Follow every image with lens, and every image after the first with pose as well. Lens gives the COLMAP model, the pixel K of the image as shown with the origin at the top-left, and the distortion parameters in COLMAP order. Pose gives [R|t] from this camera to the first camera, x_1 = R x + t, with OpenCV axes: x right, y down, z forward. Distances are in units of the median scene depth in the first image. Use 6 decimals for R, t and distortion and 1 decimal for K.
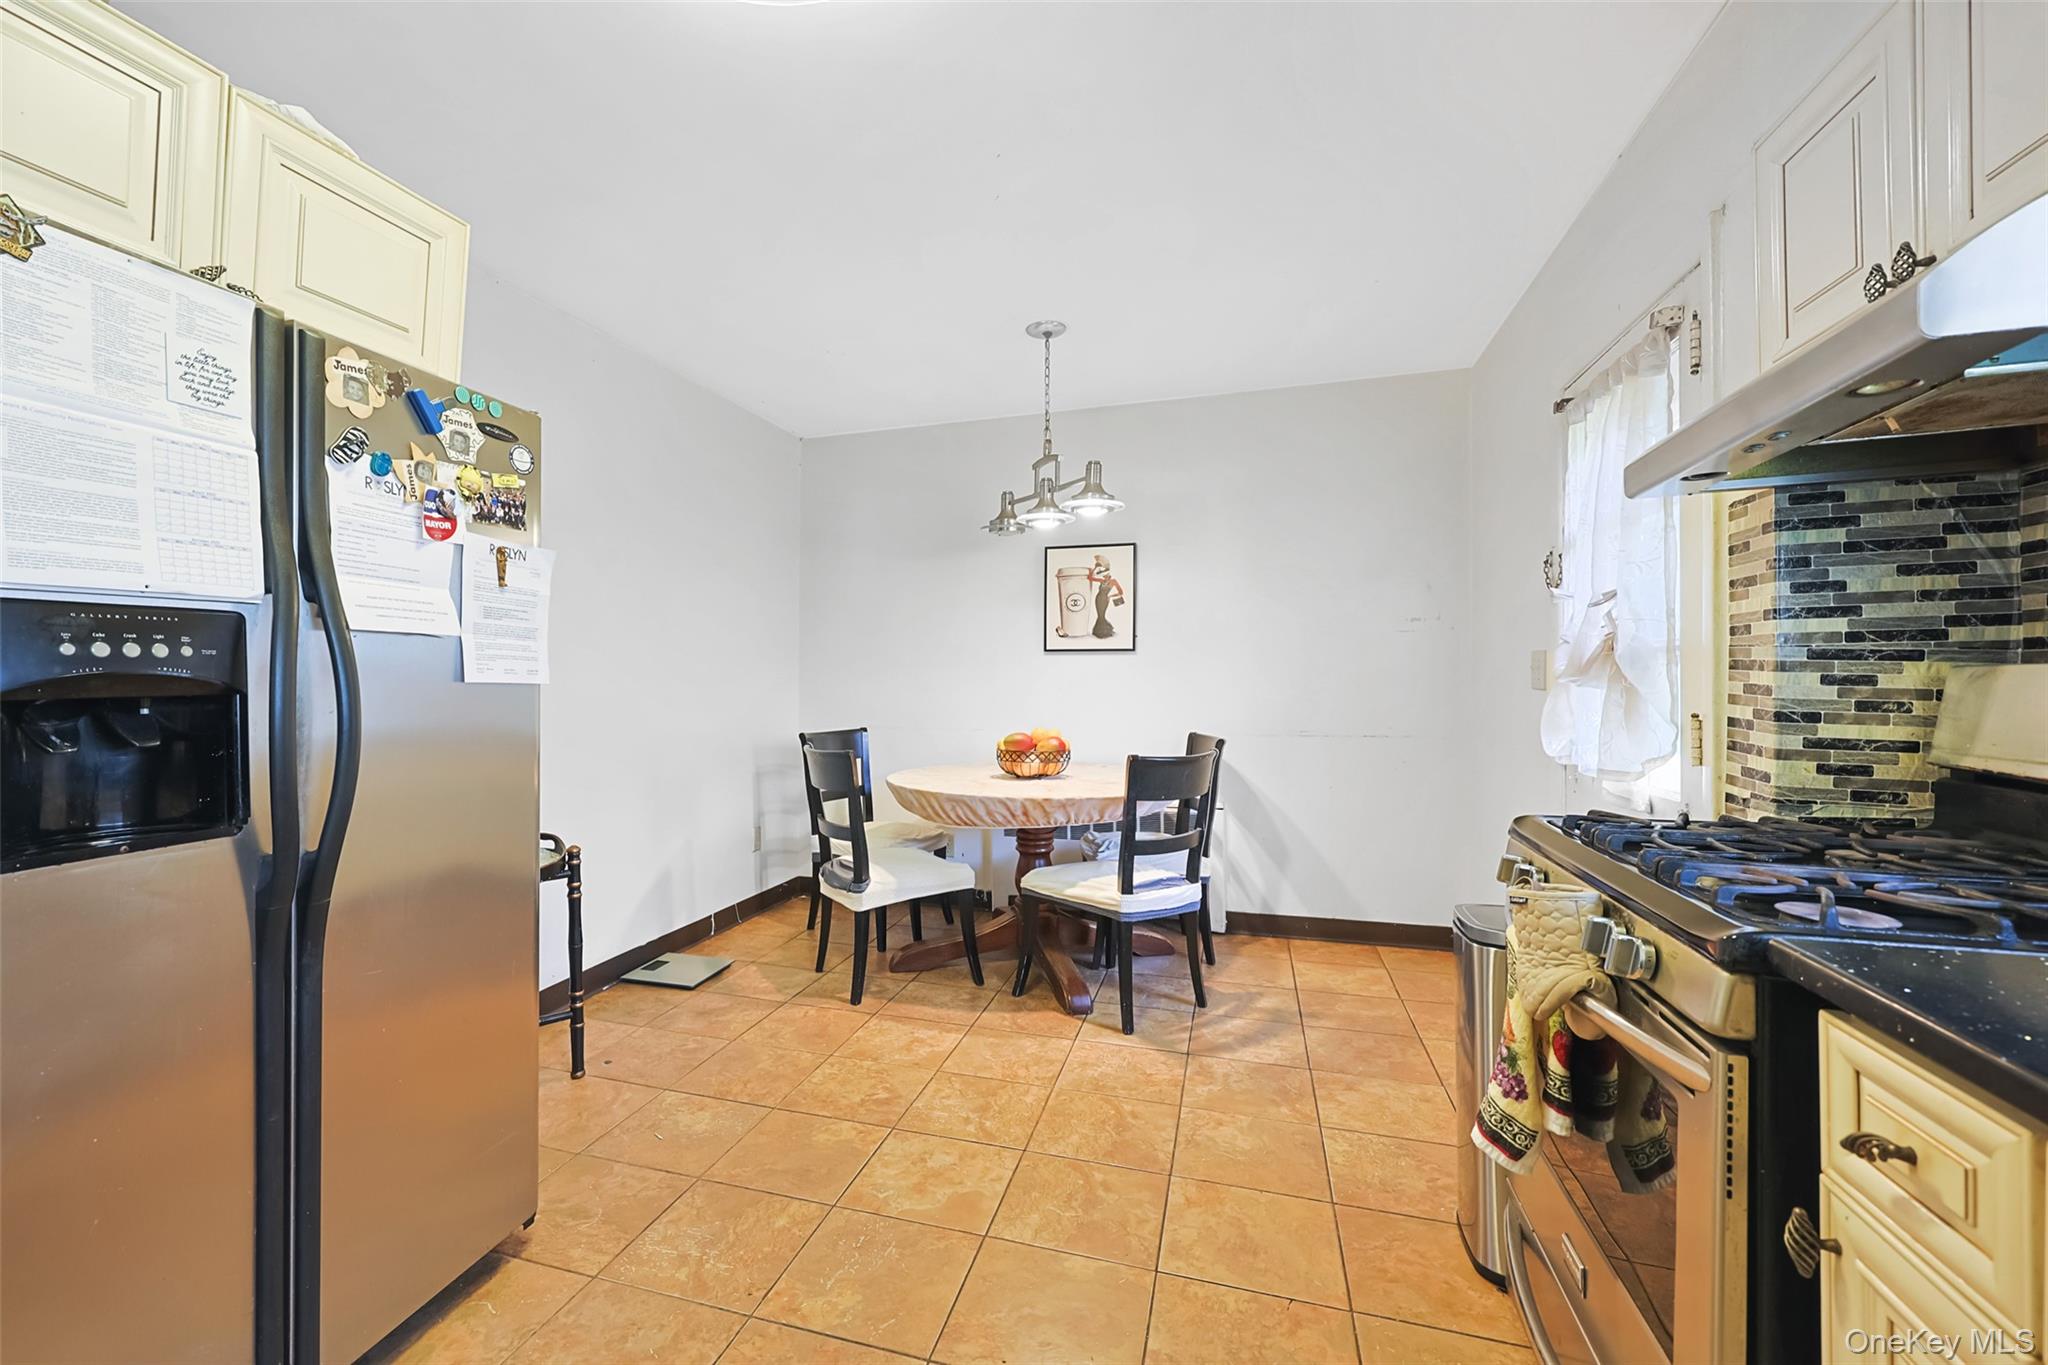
lens RADIAL K [[867.9, 0, 1026.4], [0, 867.9, 651.9], [0, 0, 1]] dist [-0.001048, -0.000048]
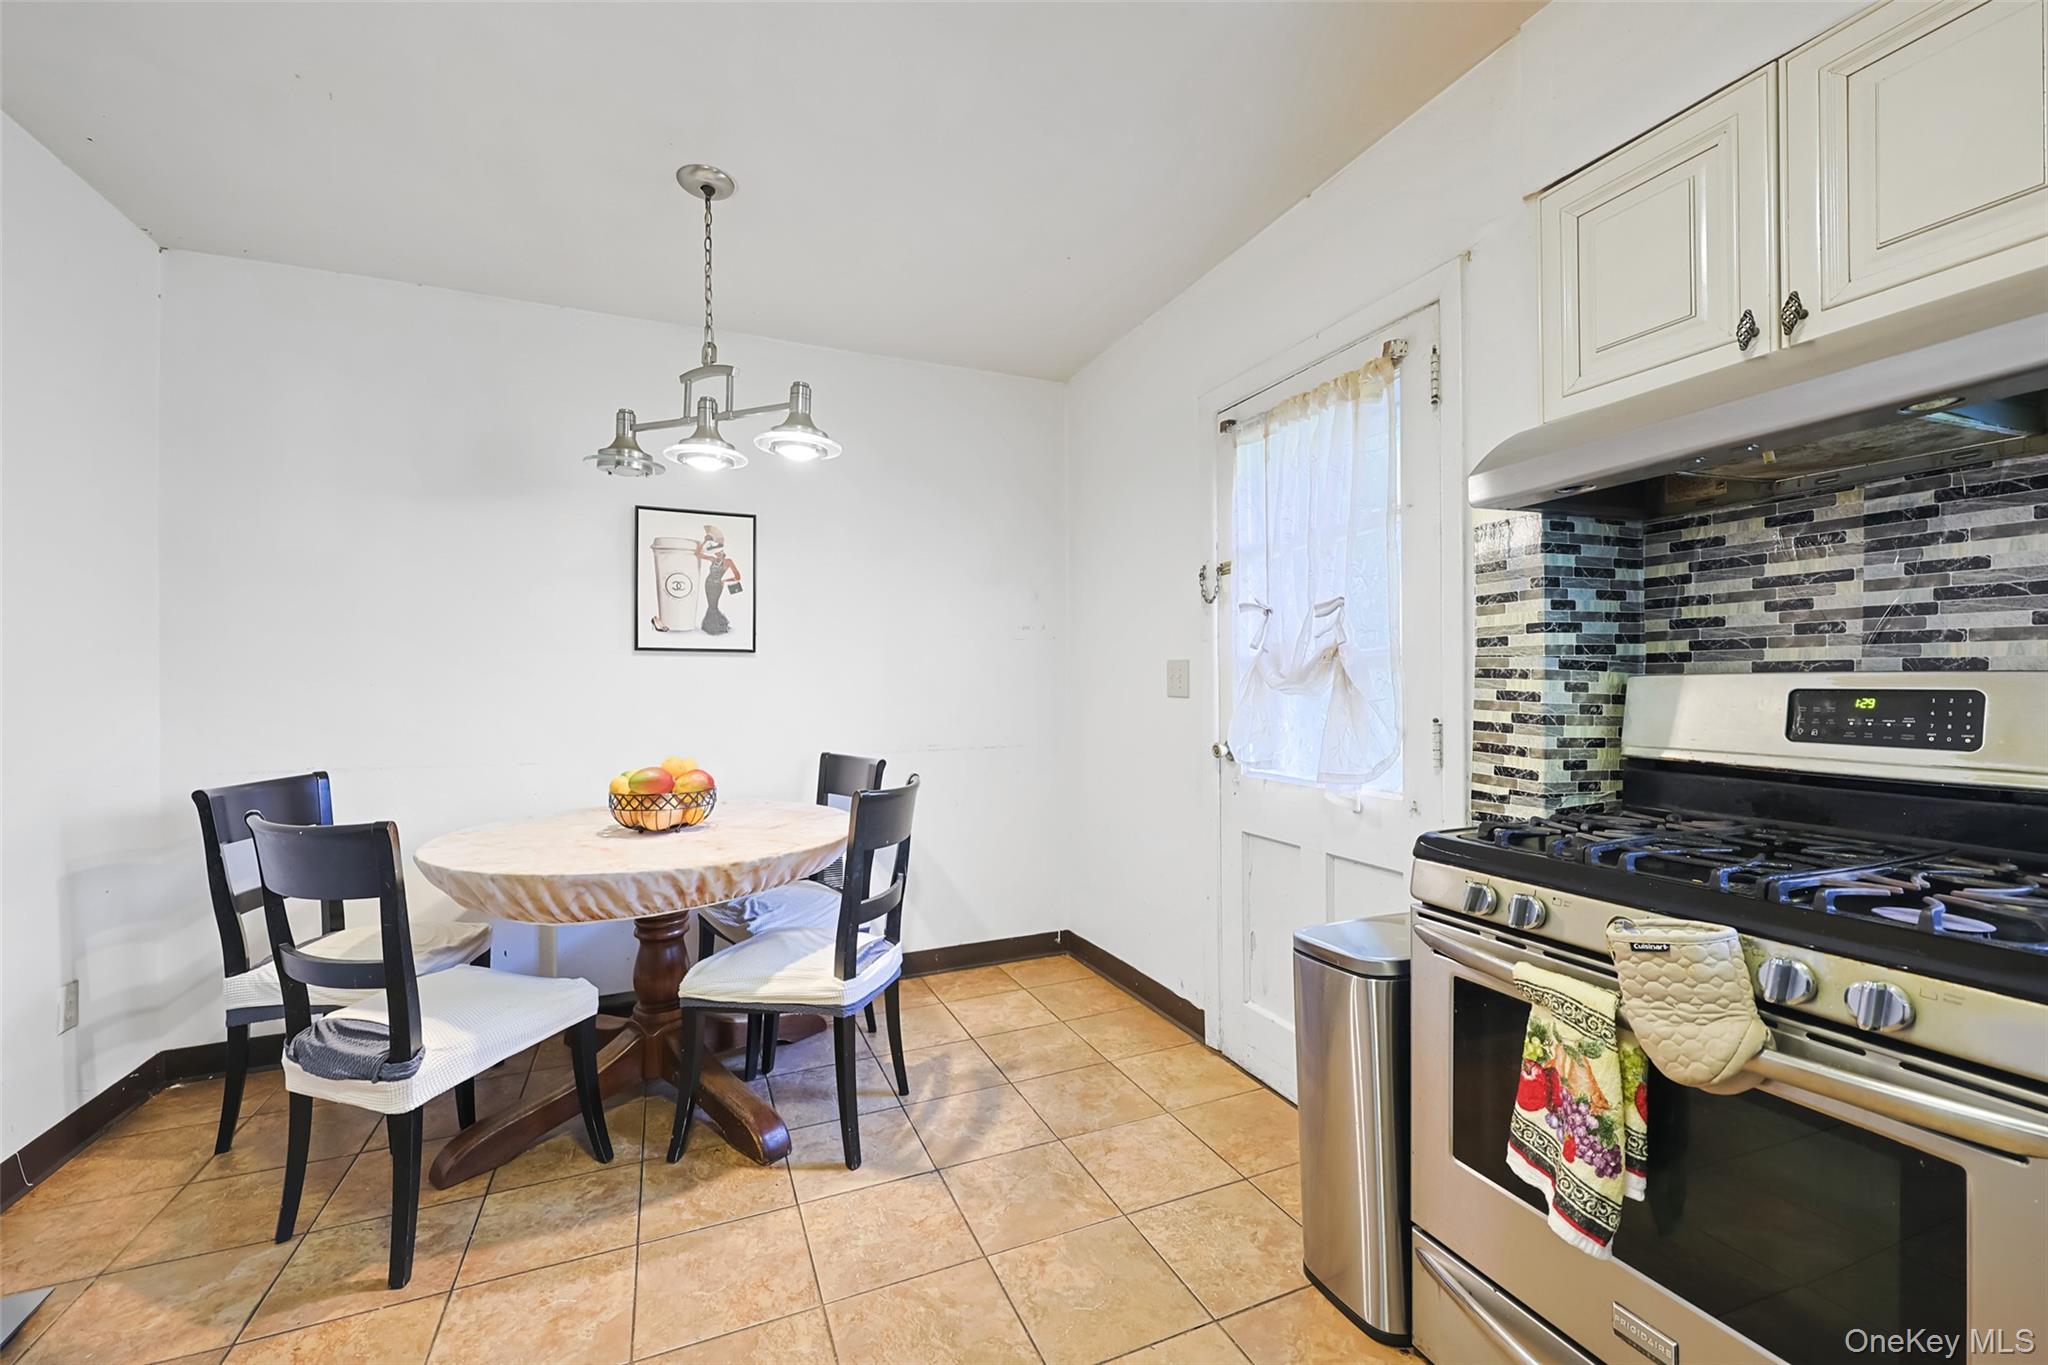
lens RADIAL K [[848.6, 0, 1027.1], [0, 848.6, 678.1], [0, 0, 1]] dist [-0.001185, -0.000181]
pose [[0.800181, 0.005492, 0.599734, -0.197565], [-0.016681, 0.999775, 0.013101, 0.011322], [-0.599527, -0.020487, 0.800092, 0.337214]]
